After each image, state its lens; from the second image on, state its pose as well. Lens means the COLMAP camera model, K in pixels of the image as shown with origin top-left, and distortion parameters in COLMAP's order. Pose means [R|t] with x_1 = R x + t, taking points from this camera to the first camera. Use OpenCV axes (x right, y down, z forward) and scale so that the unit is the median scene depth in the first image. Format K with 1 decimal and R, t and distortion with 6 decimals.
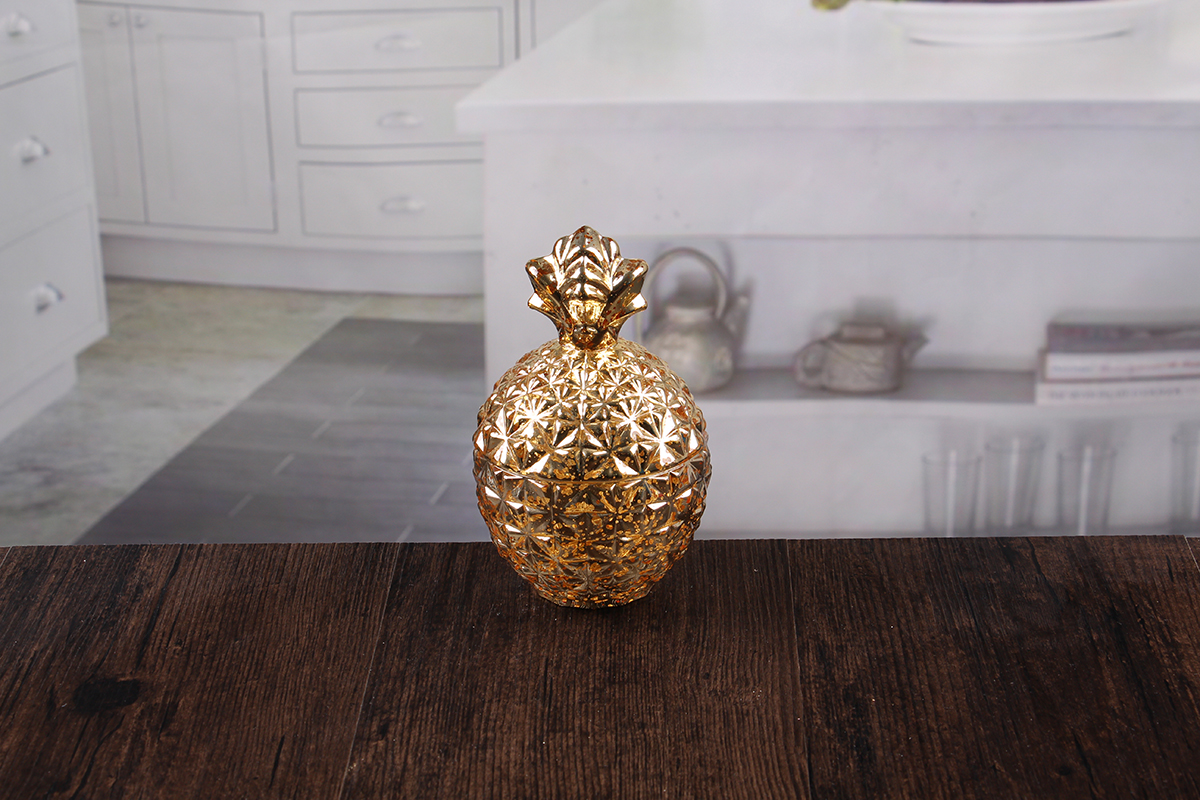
lens RADIAL K [[1901.0, 0, 600.0], [0, 1901.0, 400.0], [0, 0, 1]] dist [0.032282, 0.149663]
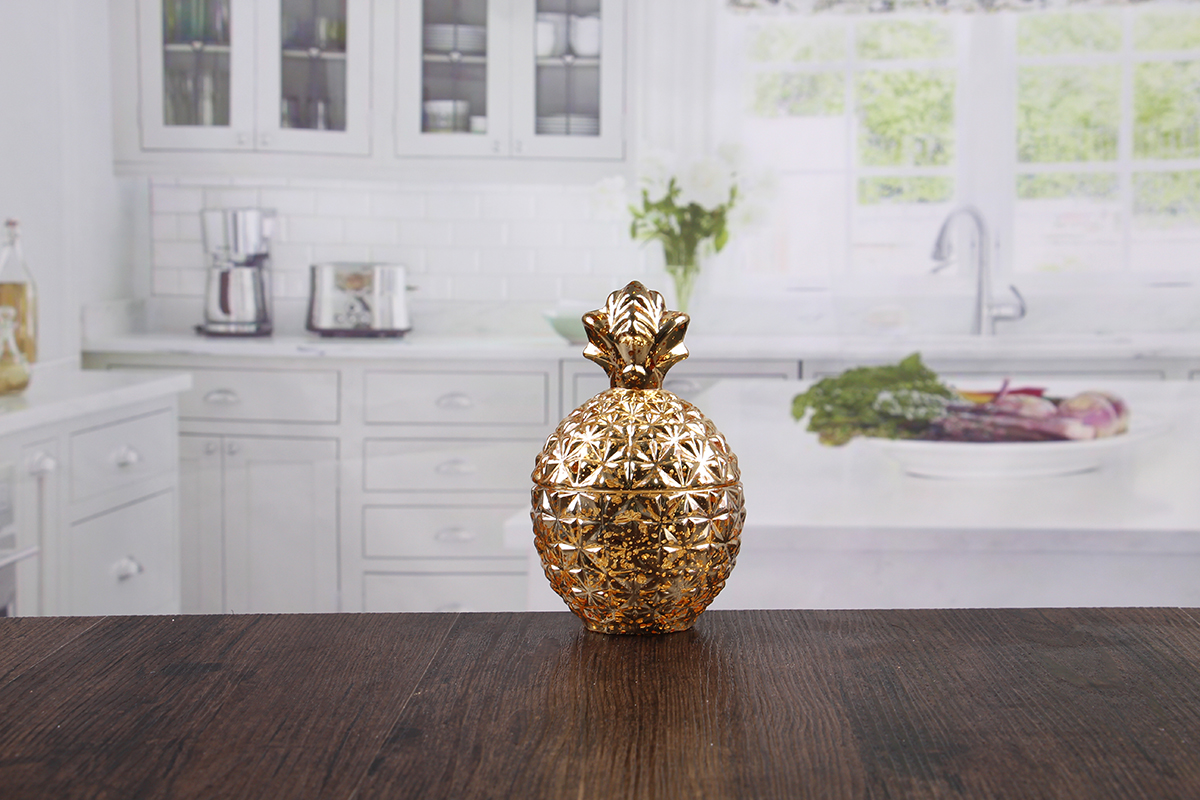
lens RADIAL K [[1712.4, 0, 600.0], [0, 1712.4, 400.0], [0, 0, 1]] dist [0.003124, 0.007015]
pose [[0.999789, 0.010202, -0.017827, -0.009707], [-0.014657, 0.962410, -0.271205, 0.259211], [0.014390, 0.271409, 0.962357, 0.022308]]
